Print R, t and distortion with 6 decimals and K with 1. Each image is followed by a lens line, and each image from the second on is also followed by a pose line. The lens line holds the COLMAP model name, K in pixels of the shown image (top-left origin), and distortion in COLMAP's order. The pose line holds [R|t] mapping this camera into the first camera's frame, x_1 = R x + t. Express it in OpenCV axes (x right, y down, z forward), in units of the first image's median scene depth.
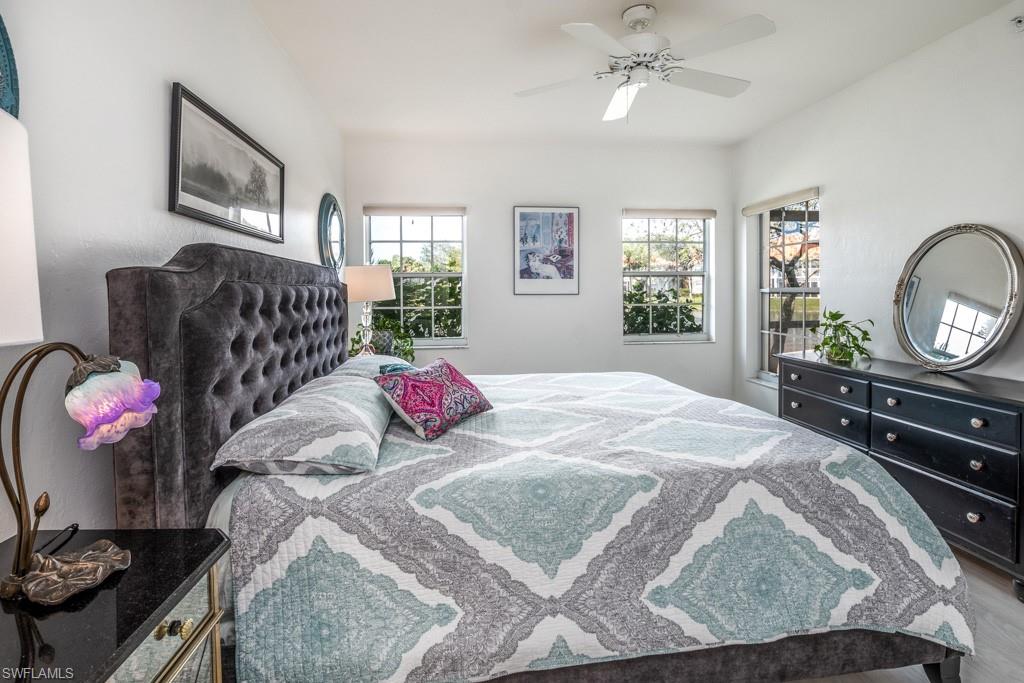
lens RADIAL K [[483.1, 0, 515.9], [0, 483.1, 301.0], [0, 0, 1]] dist [-0.027615, -0.000239]
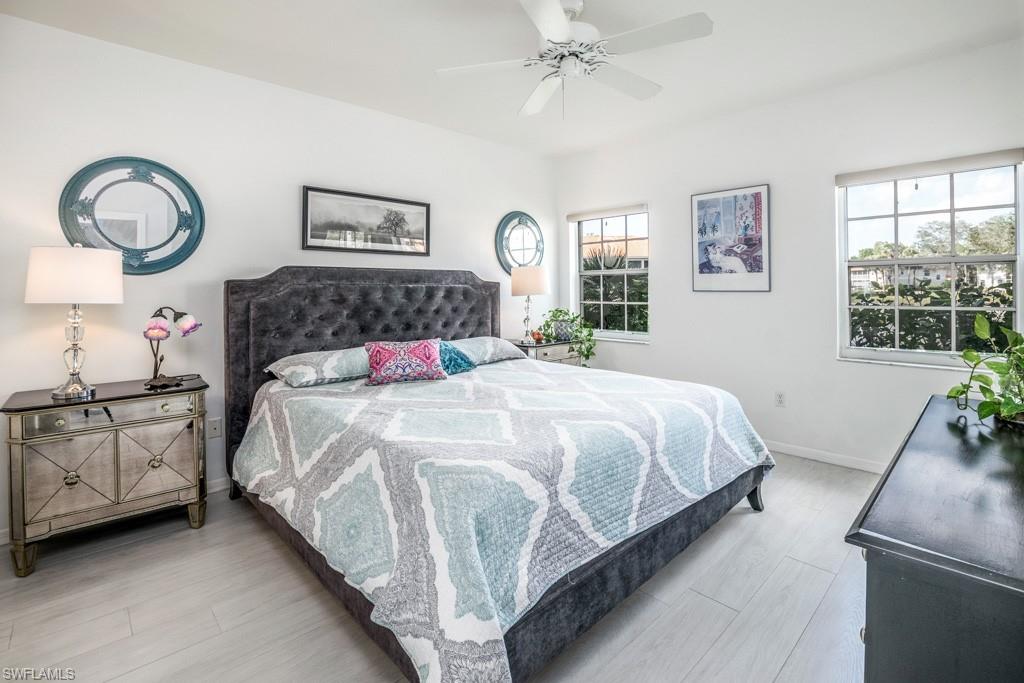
lens RADIAL K [[483.1, 0, 515.9], [0, 483.1, 301.0], [0, 0, 1]] dist [-0.027615, -0.000239]
pose [[0.600389, 0.023505, -0.799363, 0.527638], [-0.014079, 0.999724, 0.018821, -0.006955], [0.799584, -0.000046, 0.600554, 0.179359]]
